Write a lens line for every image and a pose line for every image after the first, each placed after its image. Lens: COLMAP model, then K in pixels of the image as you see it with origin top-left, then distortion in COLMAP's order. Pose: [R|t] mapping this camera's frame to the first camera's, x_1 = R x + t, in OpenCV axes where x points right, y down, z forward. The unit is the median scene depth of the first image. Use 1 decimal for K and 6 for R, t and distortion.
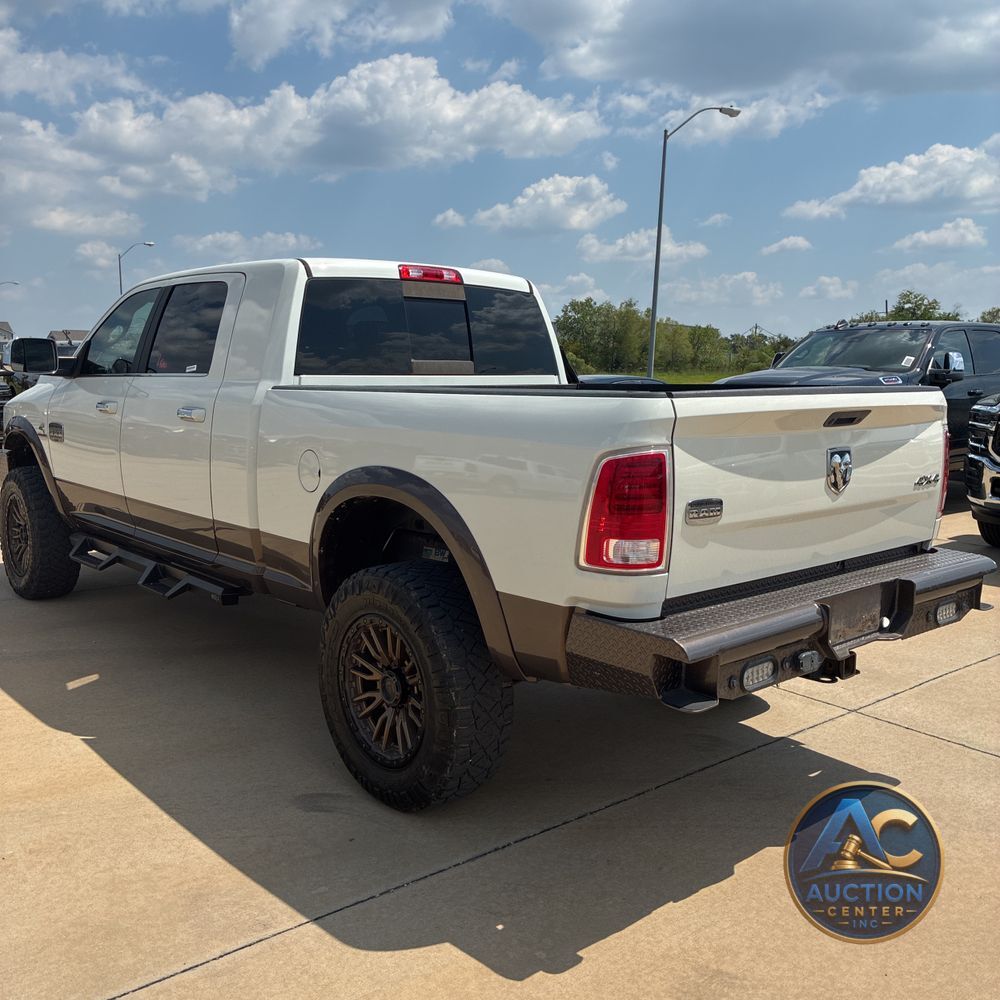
lens RADIAL K [[1008.4, 0, 499.7], [0, 1008.4, 493.9], [0, 0, 1]] dist [0.014061, 0.000000]
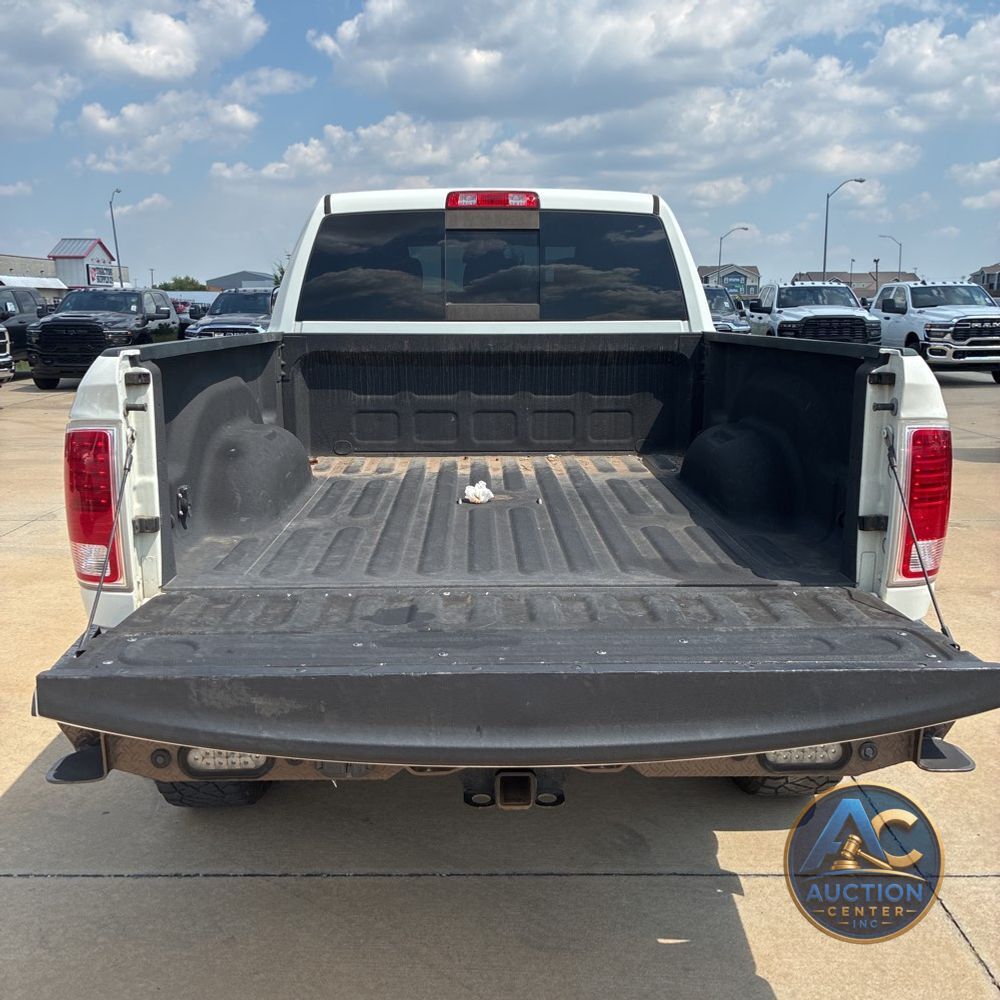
lens RADIAL K [[1008.4, 0, 499.6], [0, 1008.4, 497.4], [0, 0, 1]] dist [0.014061, 0.000000]
pose [[0.765509, 0.114160, -0.633216, 0.553985], [-0.075663, 0.993278, 0.087604, -0.050977], [0.638961, -0.019151, 0.769001, 0.394705]]
